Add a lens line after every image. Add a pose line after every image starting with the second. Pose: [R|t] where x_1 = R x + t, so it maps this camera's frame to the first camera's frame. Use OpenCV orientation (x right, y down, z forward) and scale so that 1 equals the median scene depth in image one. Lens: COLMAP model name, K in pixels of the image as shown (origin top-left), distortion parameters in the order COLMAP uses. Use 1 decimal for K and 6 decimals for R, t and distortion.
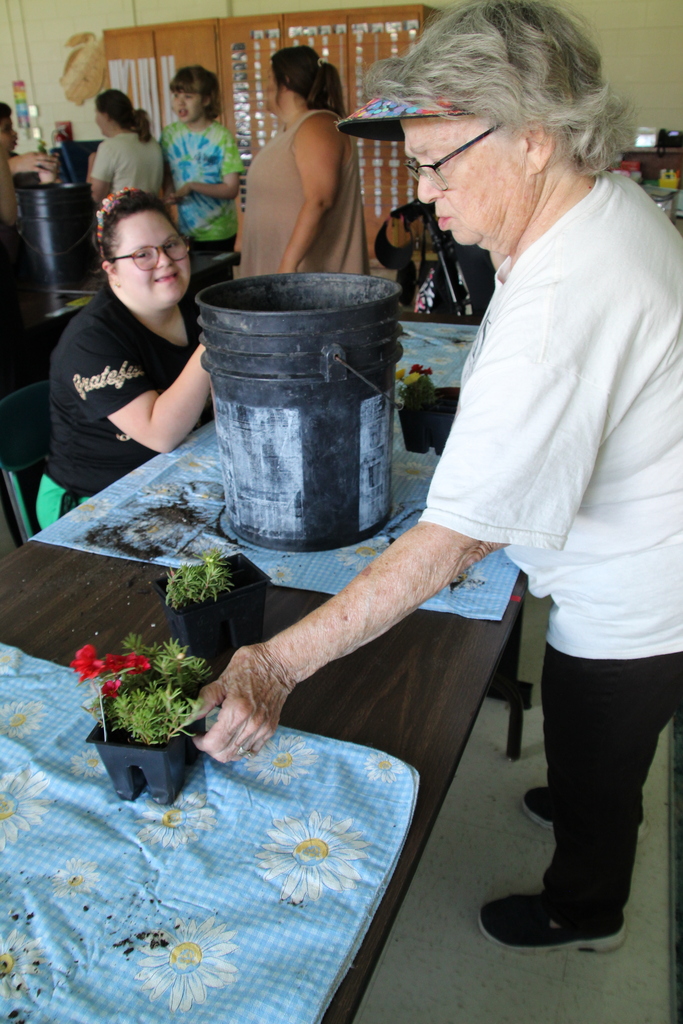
lens RADIAL K [[833.3, 0, 341.5], [0, 833.3, 512.0], [0, 0, 1]] dist [-0.197618, 0.120740]
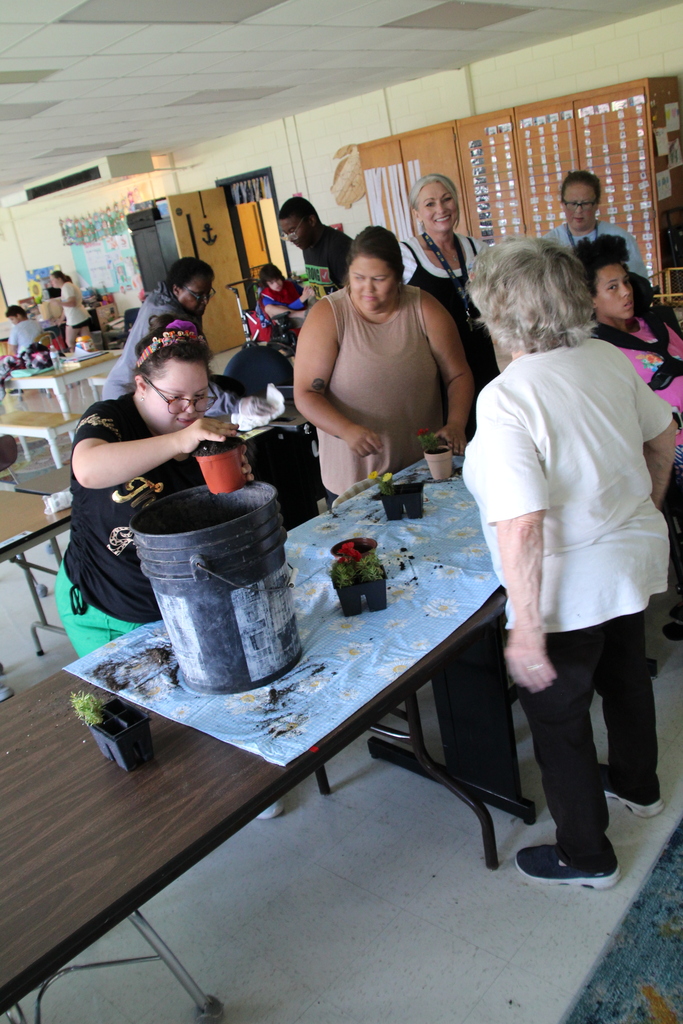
lens RADIAL K [[833.3, 0, 341.5], [0, 833.3, 512.0], [0, 0, 1]] dist [-0.197618, 0.120740]
pose [[0.923632, -0.013916, -0.383027, 0.660464], [-0.011313, 0.997915, -0.063536, -0.164953], [0.383113, 0.063018, 0.921549, -0.181004]]
